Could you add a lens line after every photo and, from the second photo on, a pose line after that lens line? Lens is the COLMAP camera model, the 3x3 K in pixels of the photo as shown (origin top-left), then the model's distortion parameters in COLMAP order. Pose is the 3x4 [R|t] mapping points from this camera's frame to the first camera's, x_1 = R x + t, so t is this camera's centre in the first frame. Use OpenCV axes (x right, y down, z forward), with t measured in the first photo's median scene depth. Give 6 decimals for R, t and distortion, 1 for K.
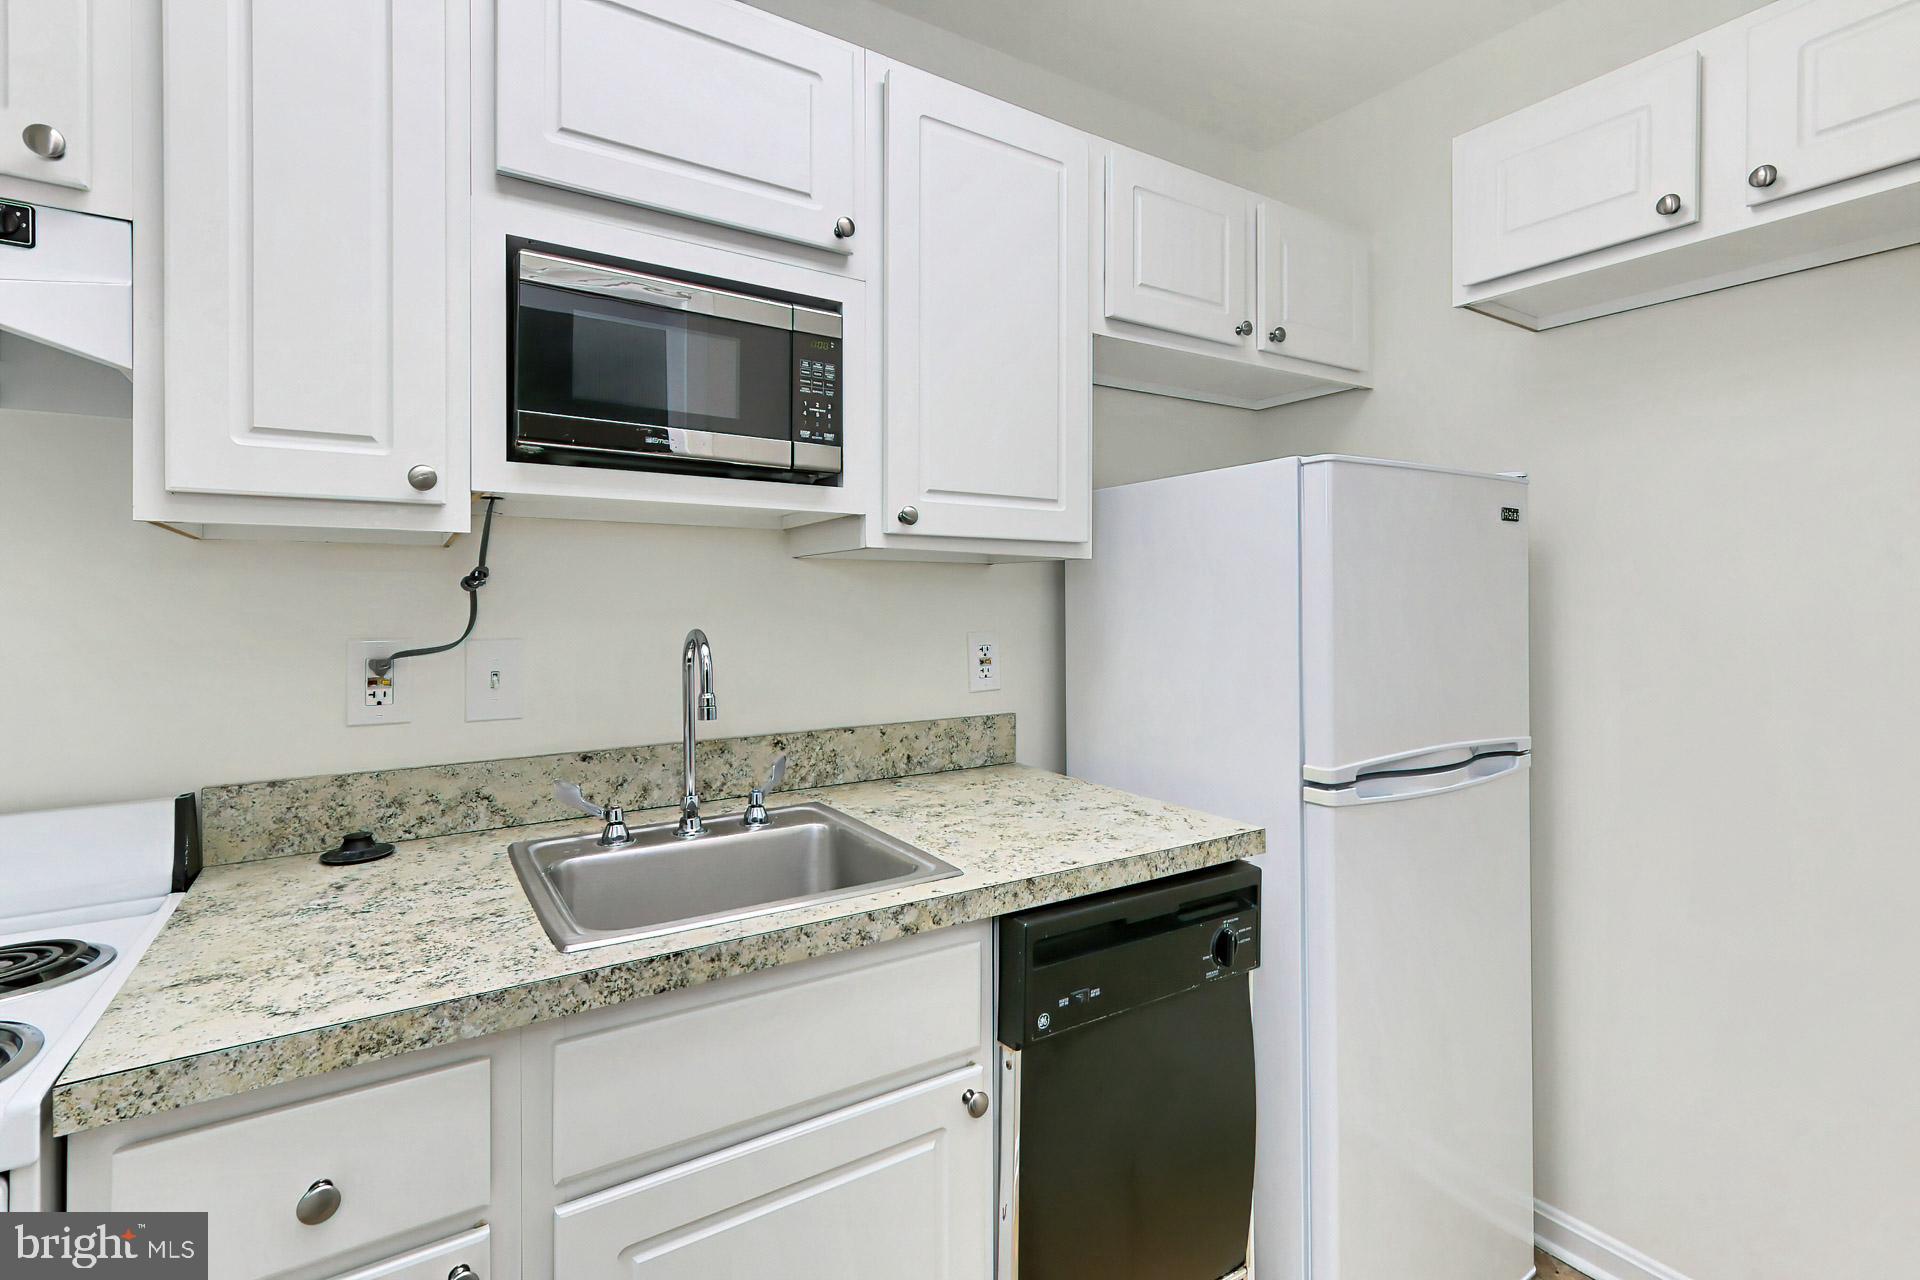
lens RADIAL K [[882.0, 0, 929.2], [0, 882.0, 598.1], [0, 0, 1]] dist [-0.001419, 0.005659]
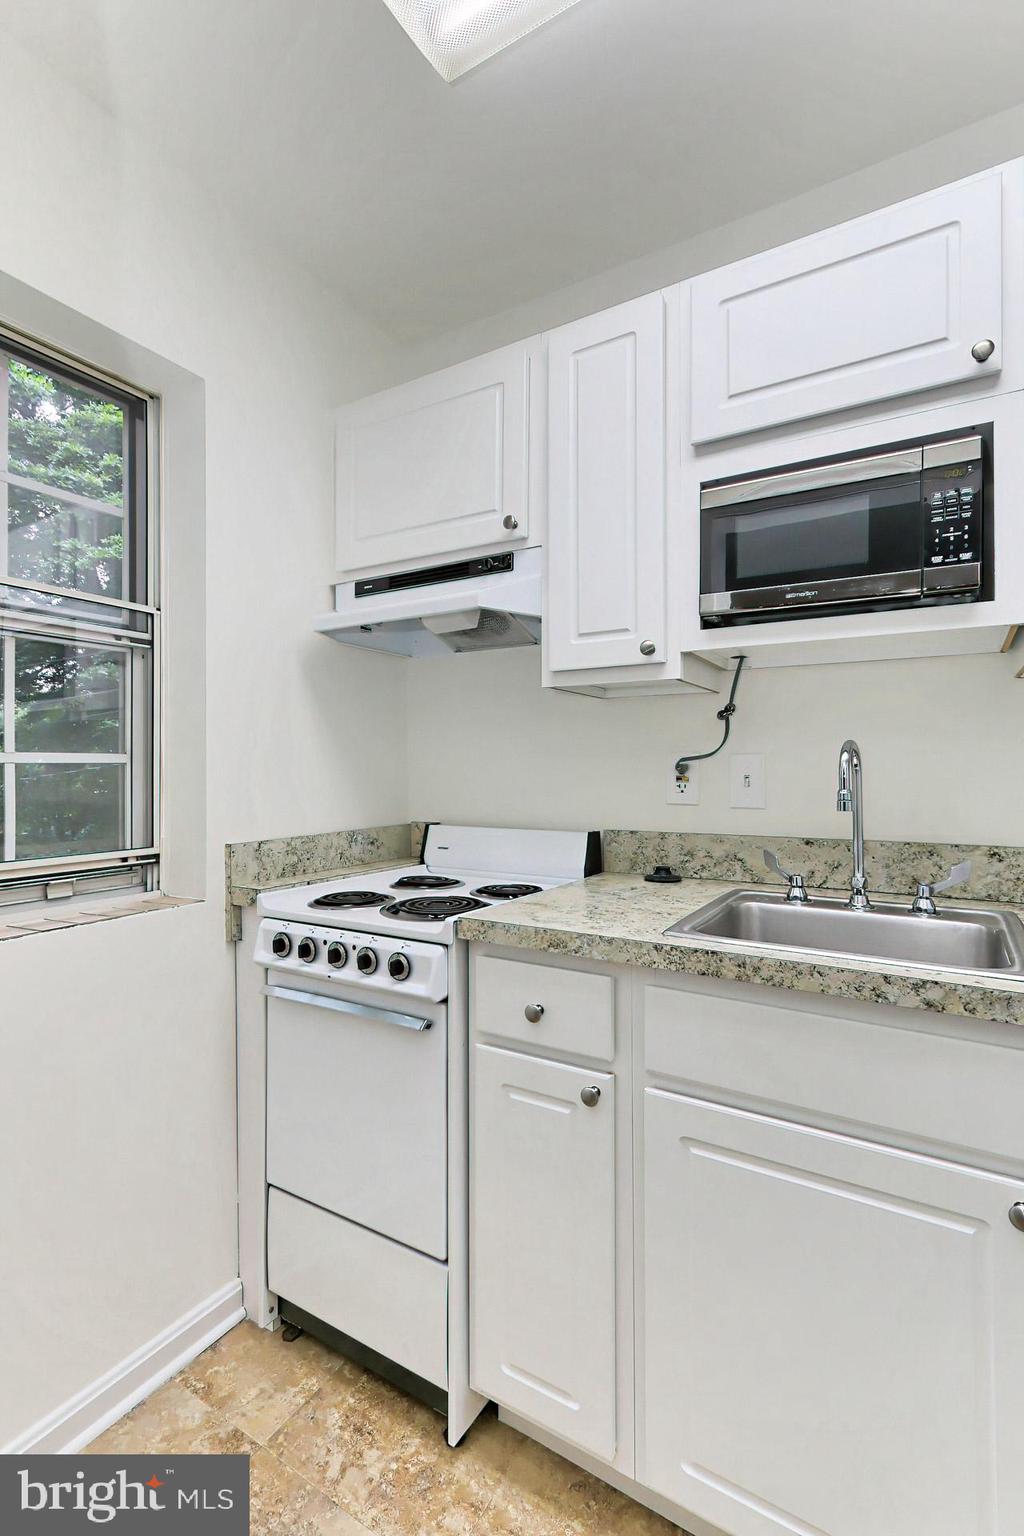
lens RADIAL K [[704.0, 0, 511.7], [0, 704.0, 758.1], [0, 0, 1]] dist [0.000682, 0.001356]
pose [[0.449561, -0.007961, -0.893214, 0.399679], [0.005170, 0.999967, -0.006310, 0.063648], [0.893235, -0.001781, 0.449587, 0.131698]]
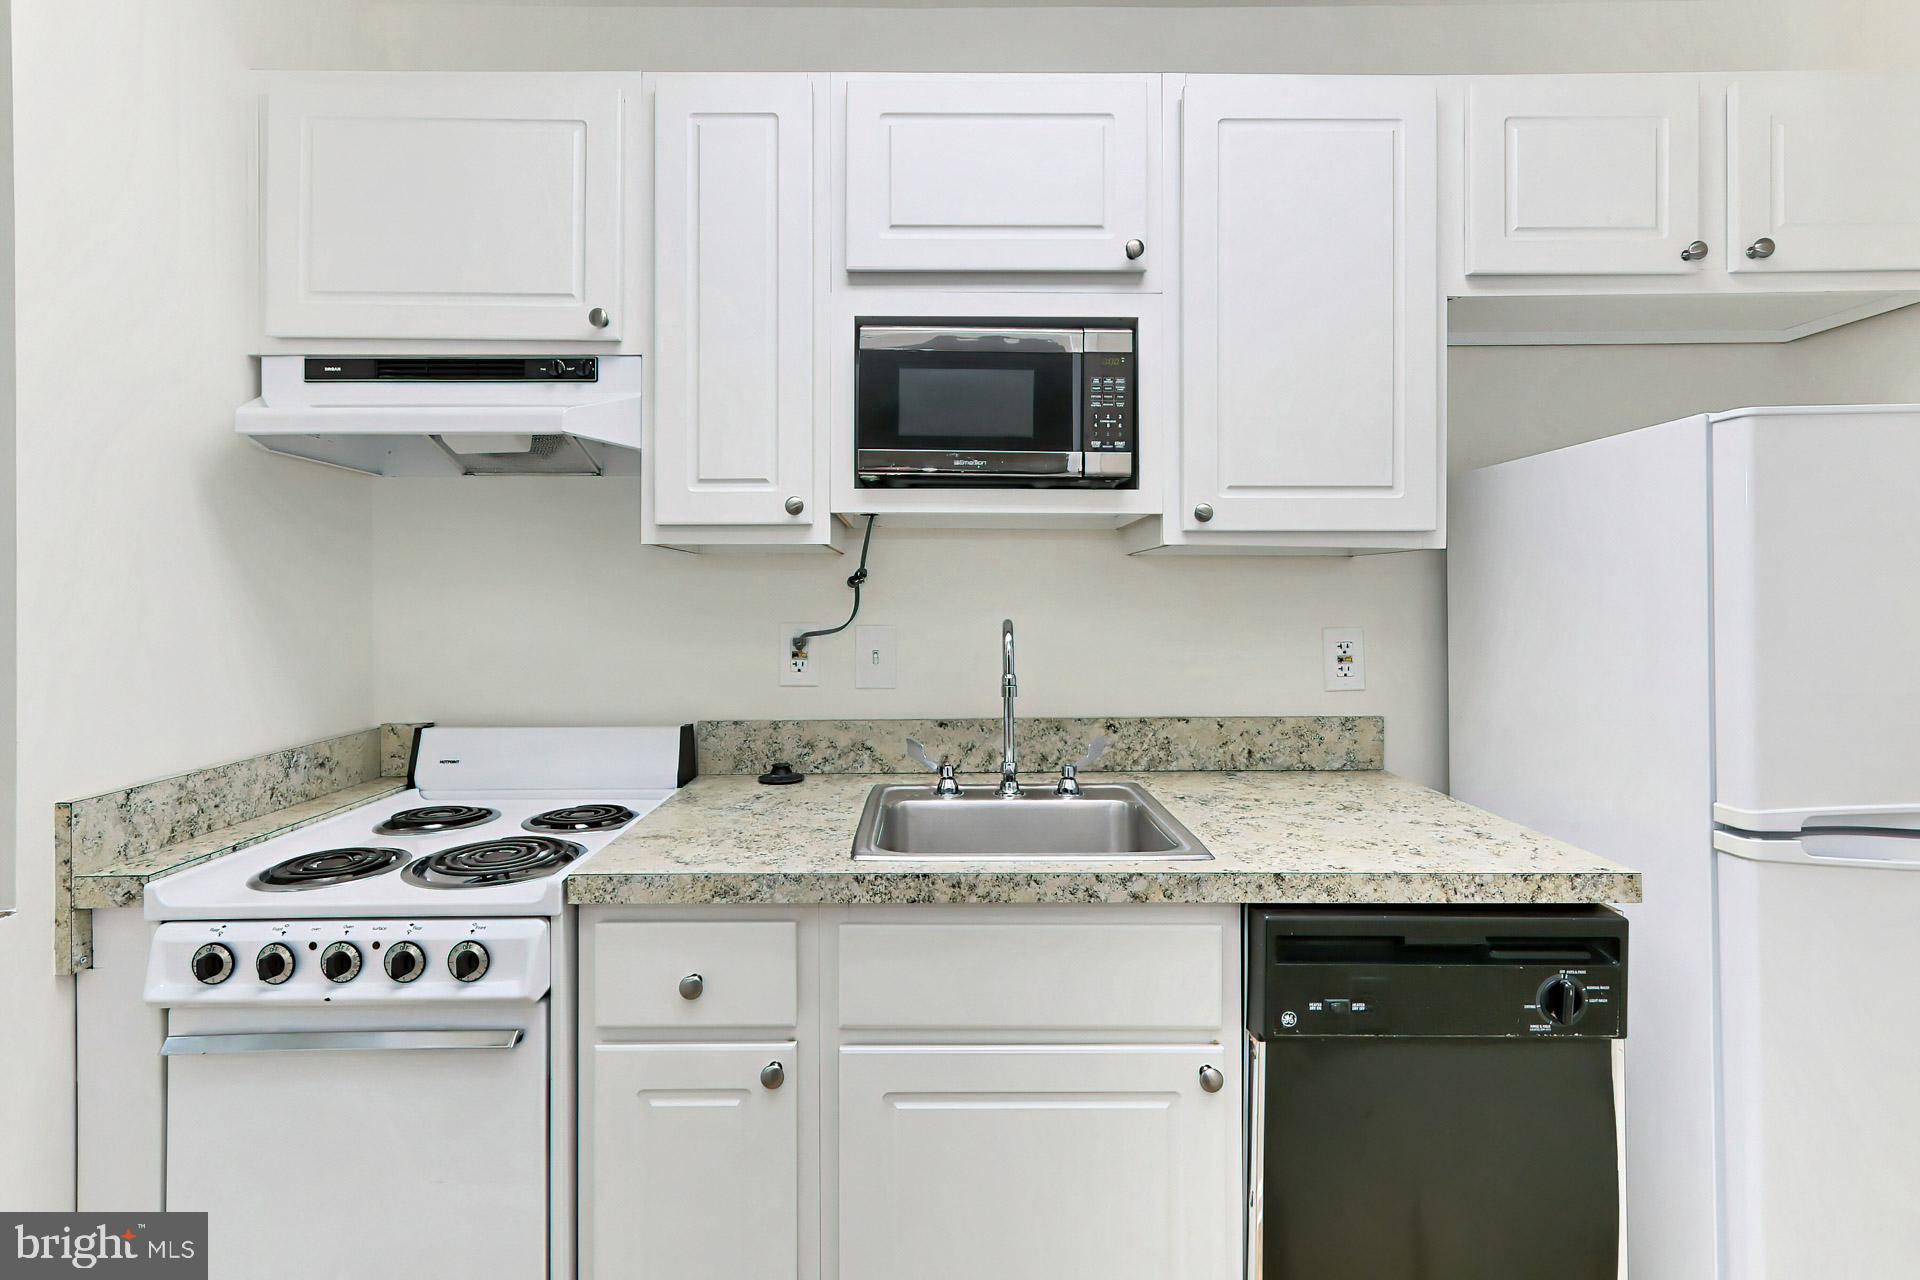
lens RADIAL K [[881.5, 0, 930.4], [0, 881.5, 588.6], [0, 0, 1]] dist [-0.006385, 0.009450]
pose [[0.850647, -0.003704, -0.525724, 0.261177], [0.001889, 0.999990, -0.003990, -0.001103], [0.525733, 0.002401, 0.850646, -0.047558]]
